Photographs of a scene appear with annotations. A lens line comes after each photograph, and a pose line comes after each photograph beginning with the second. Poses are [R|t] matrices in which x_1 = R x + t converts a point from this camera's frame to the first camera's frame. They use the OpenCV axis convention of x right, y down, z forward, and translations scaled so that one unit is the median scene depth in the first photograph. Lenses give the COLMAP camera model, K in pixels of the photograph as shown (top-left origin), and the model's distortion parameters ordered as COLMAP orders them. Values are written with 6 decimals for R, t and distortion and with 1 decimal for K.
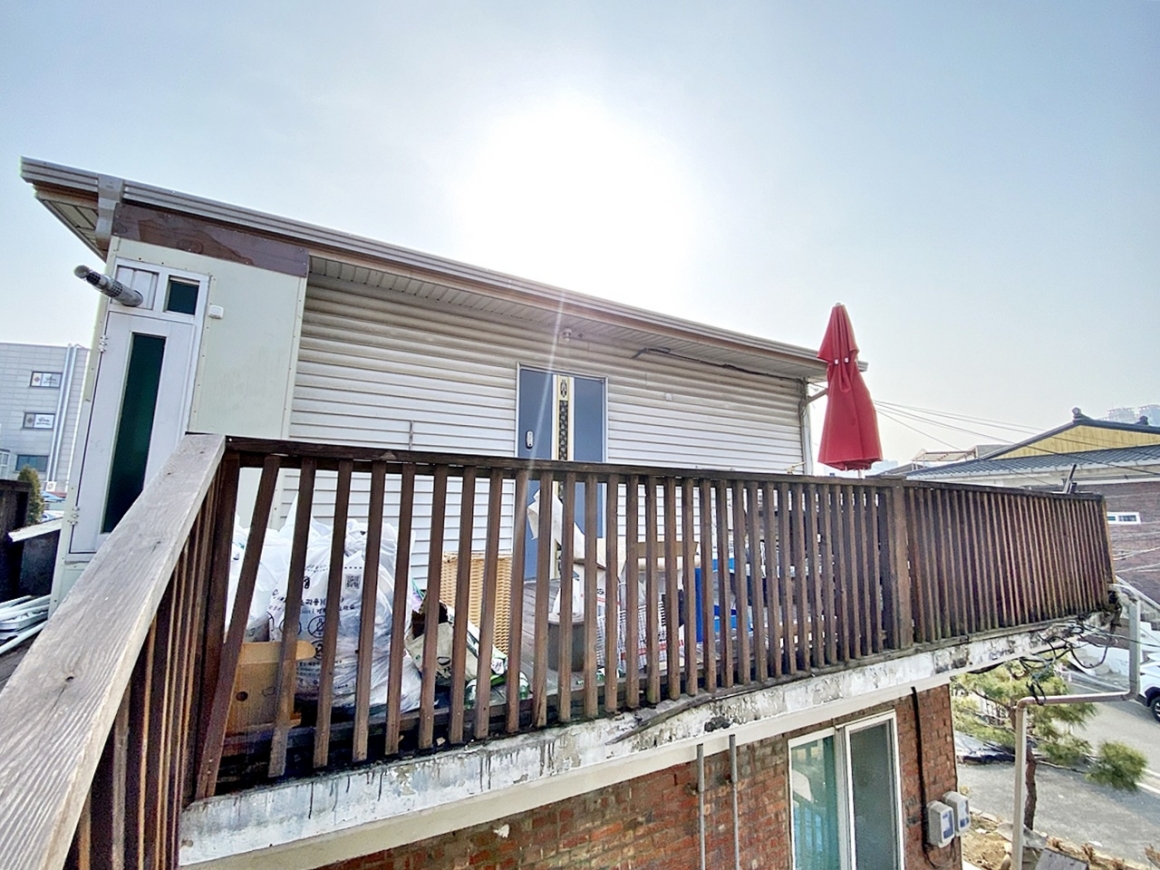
lens RADIAL K [[459.8, 0, 580.0], [0, 459.8, 435.0], [0, 0, 1]] dist [0.048530, -0.033590]
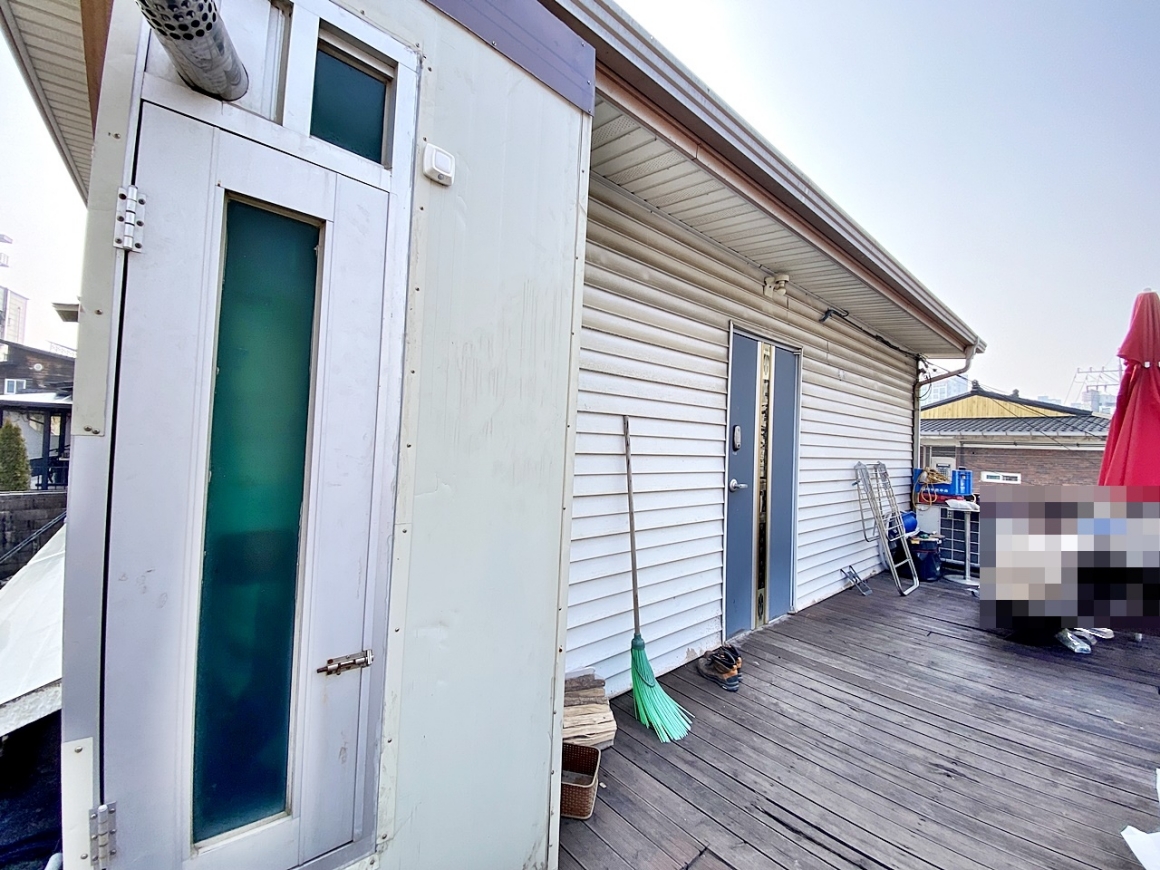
lens RADIAL K [[459.8, 0, 580.0], [0, 459.8, 435.0], [0, 0, 1]] dist [0.048530, -0.033590]
pose [[0.967607, 0.022757, 0.251433, -0.527040], [-0.058293, 0.989156, 0.134806, -0.076800], [-0.245639, -0.145096, 0.958441, 0.412278]]
